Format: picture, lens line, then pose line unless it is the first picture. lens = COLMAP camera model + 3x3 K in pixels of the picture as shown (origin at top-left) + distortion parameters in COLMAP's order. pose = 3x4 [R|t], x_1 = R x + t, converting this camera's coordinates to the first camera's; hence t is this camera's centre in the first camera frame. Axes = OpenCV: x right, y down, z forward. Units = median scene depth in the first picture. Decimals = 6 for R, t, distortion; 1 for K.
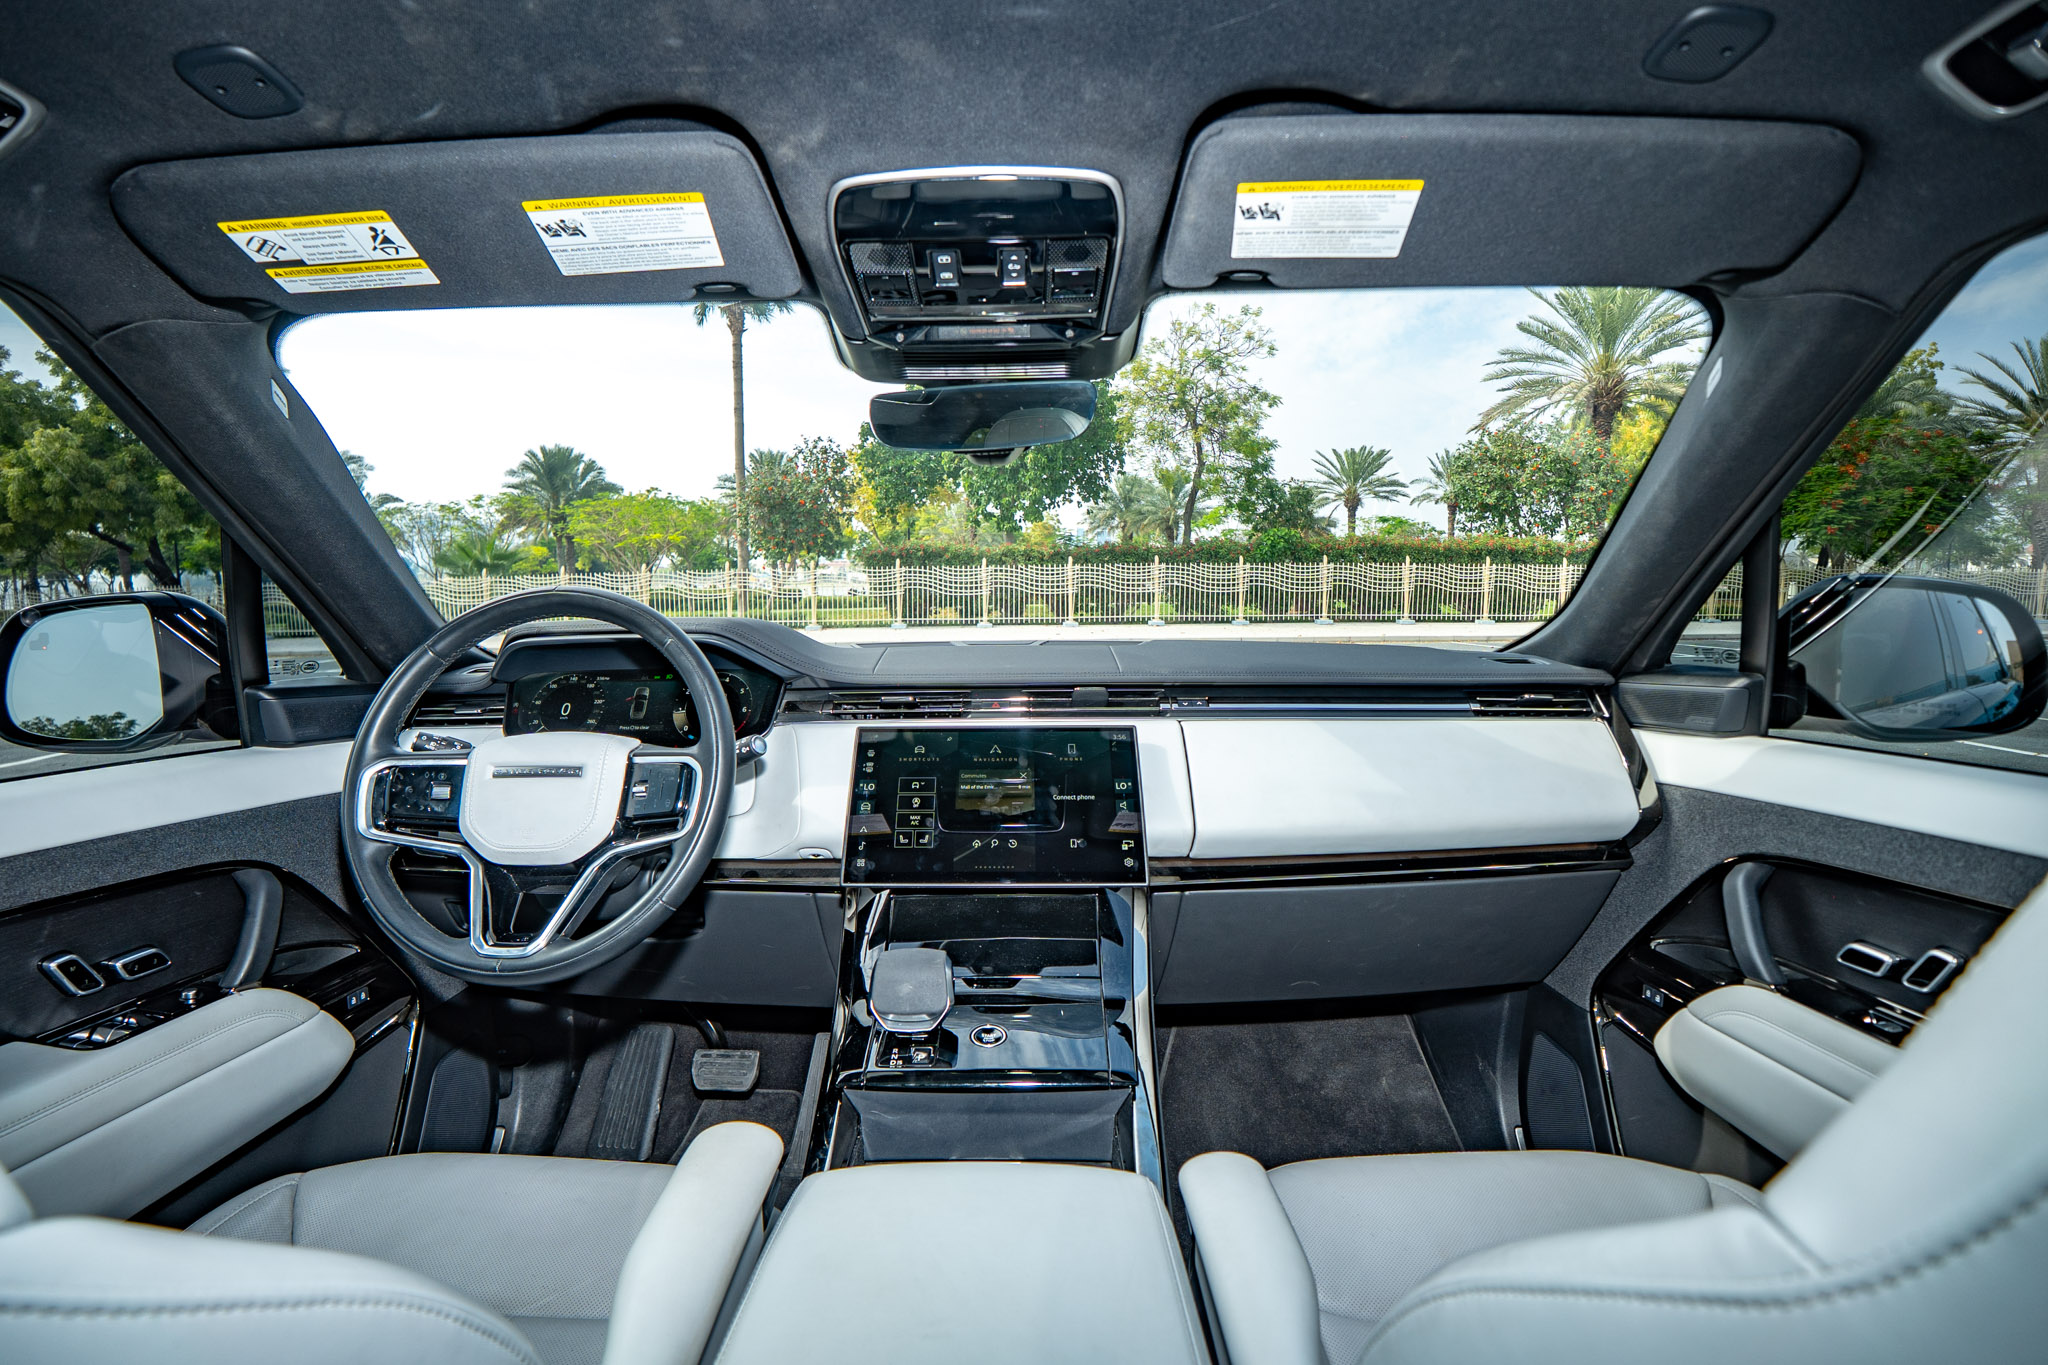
lens RADIAL K [[1023.8, 0, 1024.0], [0, 1023.8, 682.5], [0, 0, 1]] dist [-0.096421, 0.002005]
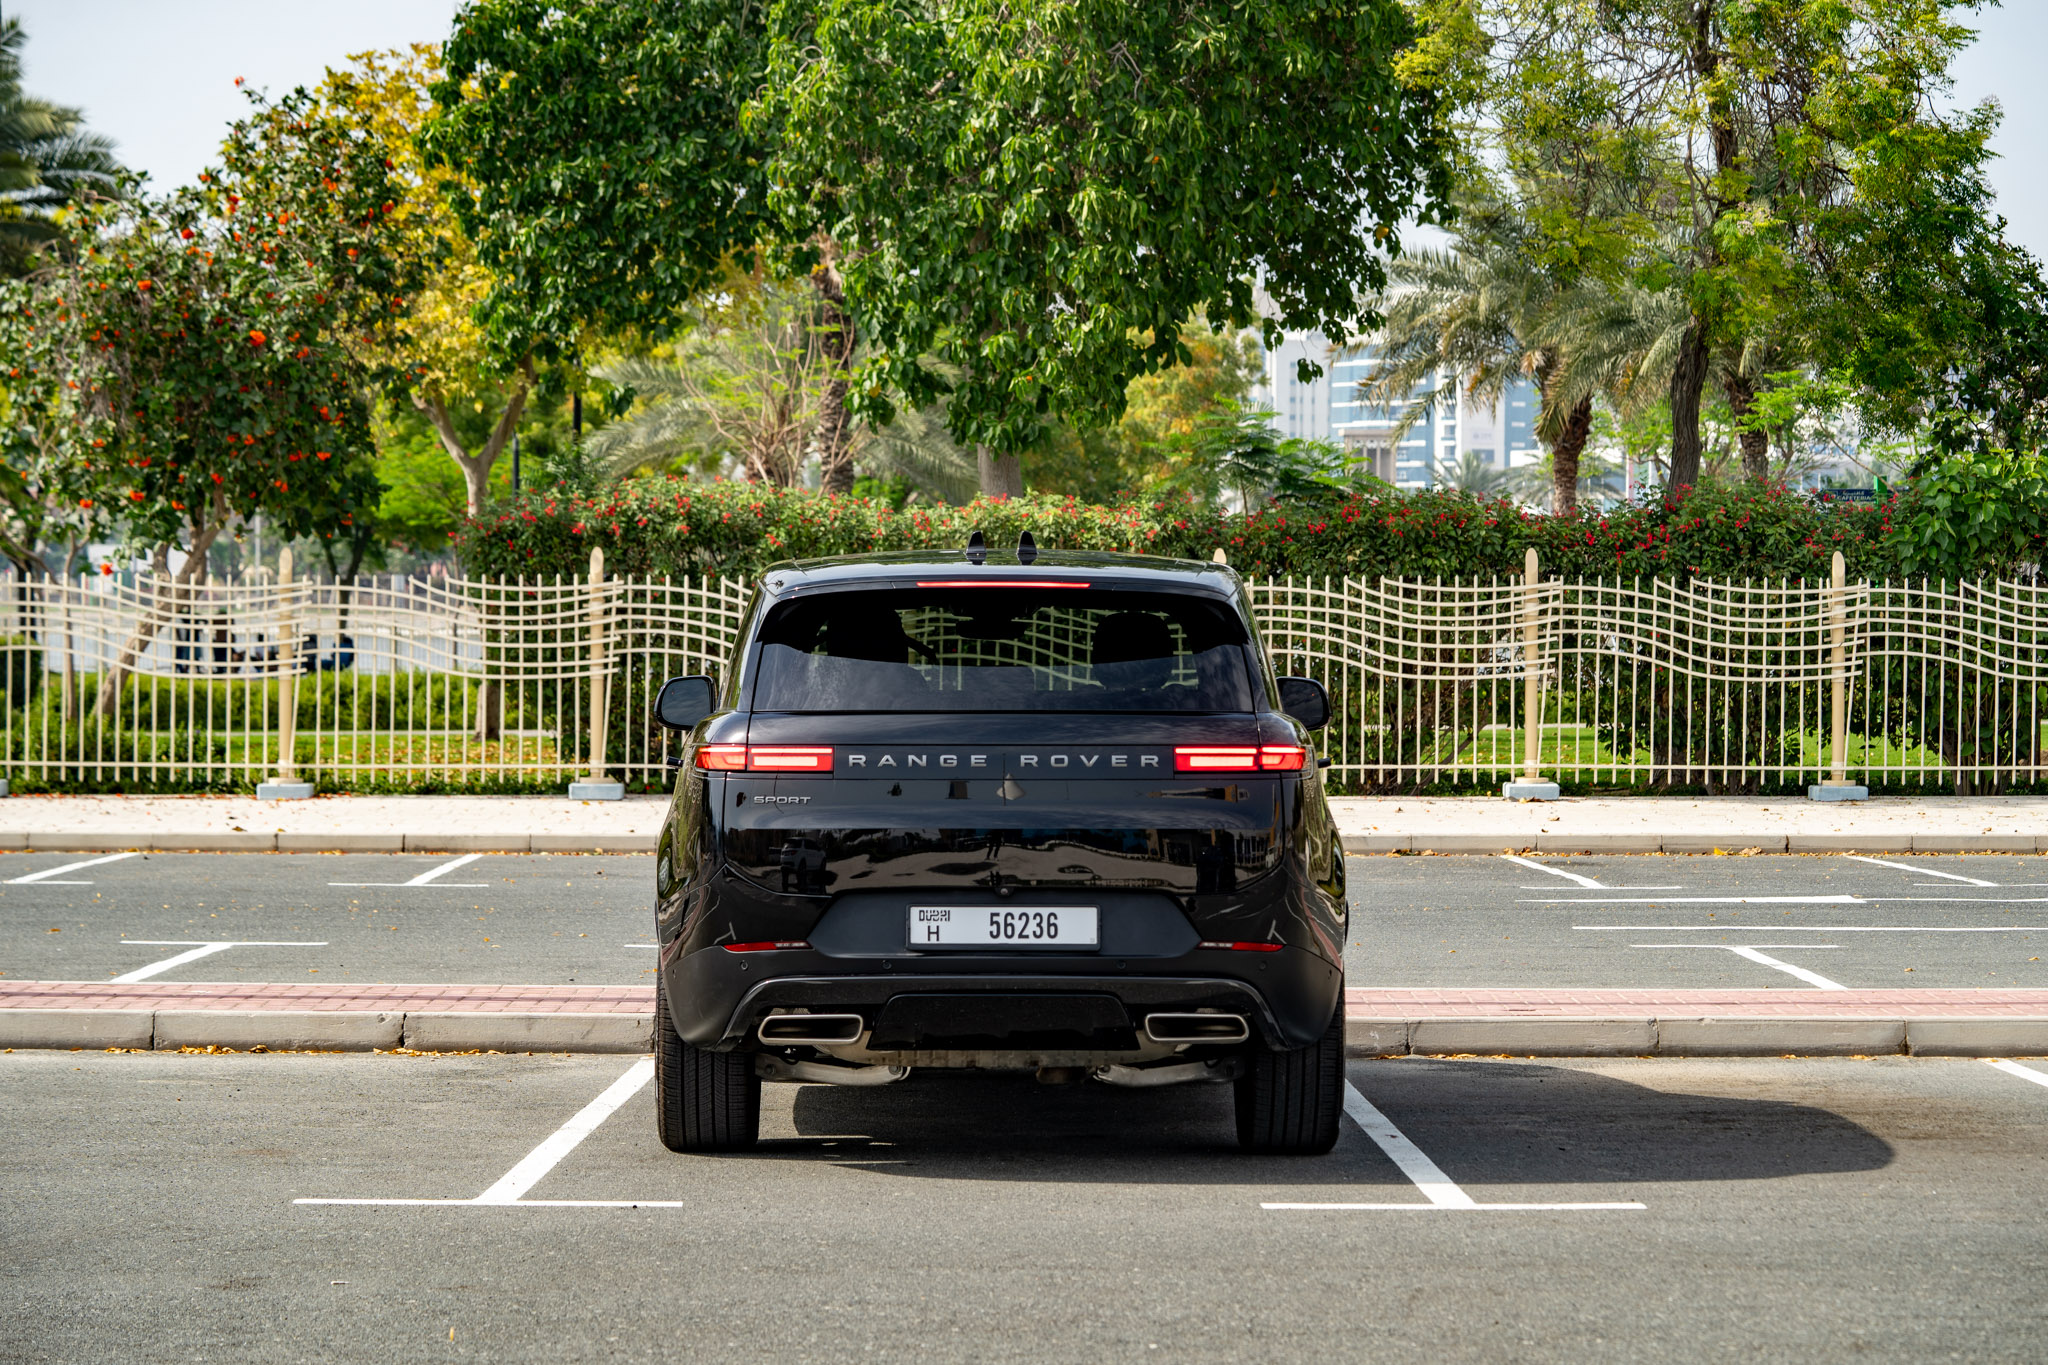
lens RADIAL K [[5884.3, 0, 1024.0], [0, 5884.3, 682.5], [0, 0, 1]] dist [-0.188570, 0.188786]
pose [[0.999877, 0.013022, -0.008741, 0.084736], [-0.013711, 0.996372, -0.083992, 0.625265], [0.007616, 0.084101, 0.996428, -7.688233]]
